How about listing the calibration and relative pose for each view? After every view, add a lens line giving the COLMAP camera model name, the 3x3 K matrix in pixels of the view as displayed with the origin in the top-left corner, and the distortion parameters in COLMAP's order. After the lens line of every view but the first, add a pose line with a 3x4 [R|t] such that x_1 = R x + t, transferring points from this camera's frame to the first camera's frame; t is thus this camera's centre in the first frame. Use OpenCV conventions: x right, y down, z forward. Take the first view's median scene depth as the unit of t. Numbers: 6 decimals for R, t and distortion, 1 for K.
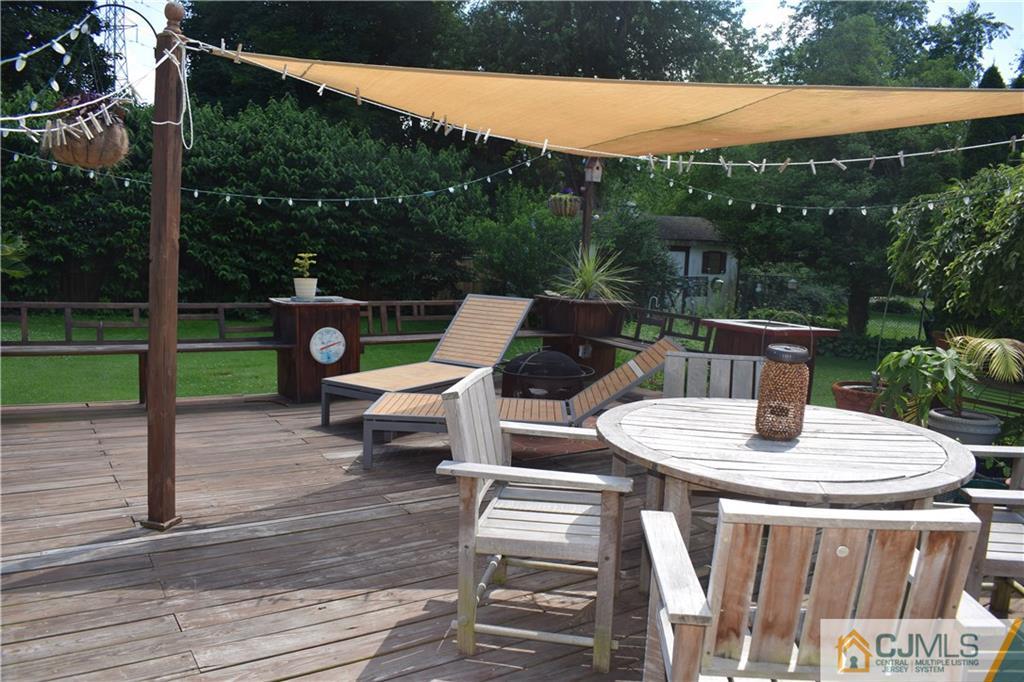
lens RADIAL K [[801.5, 0, 512.0], [0, 801.5, 341.0], [0, 0, 1]] dist [-0.089797, 0.009594]
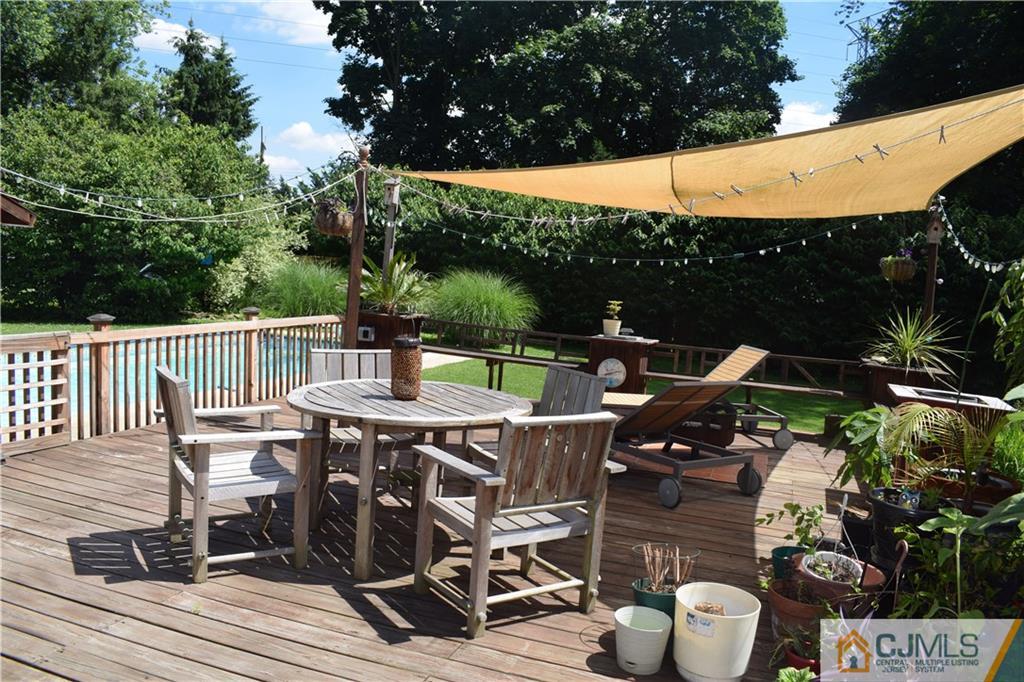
lens RADIAL K [[801.5, 0, 512.0], [0, 801.5, 341.0], [0, 0, 1]] dist [-0.089797, 0.009594]
pose [[0.612584, 0.071053, -0.787206, 0.596727], [-0.144242, 0.989276, -0.022953, 0.006973], [0.777133, 0.127609, 0.616263, 0.074312]]
